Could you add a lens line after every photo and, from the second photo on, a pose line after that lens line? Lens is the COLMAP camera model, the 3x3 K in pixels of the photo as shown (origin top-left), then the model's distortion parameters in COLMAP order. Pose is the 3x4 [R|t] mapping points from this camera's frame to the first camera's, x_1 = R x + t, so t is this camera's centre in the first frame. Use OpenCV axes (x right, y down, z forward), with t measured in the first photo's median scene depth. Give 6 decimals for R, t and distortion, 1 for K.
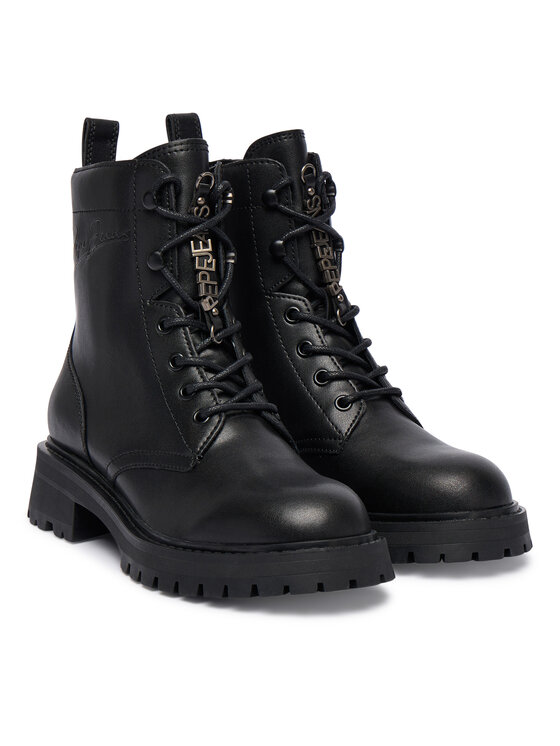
lens RADIAL K [[1769.2, 0, 280.0], [0, 1769.2, 373.0], [0, 0, 1]] dist [-0.460697, -0.316665]
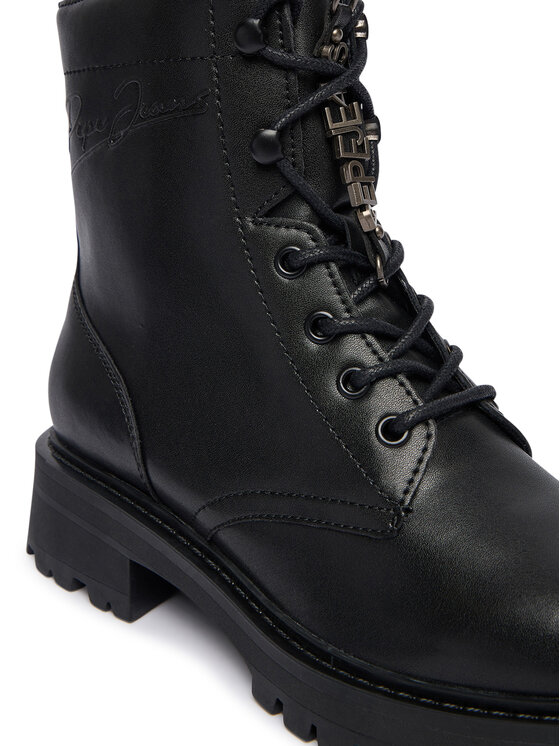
lens RADIAL K [[1254.4, 0, 280.0], [0, 1254.4, 373.0], [0, 0, 1]] dist [-0.170696, -0.040974]
pose [[0.982037, -0.091208, 0.165179, -0.136711], [0.068225, 0.987822, 0.139832, -0.047736], [-0.175922, -0.126050, 0.976301, 0.604687]]
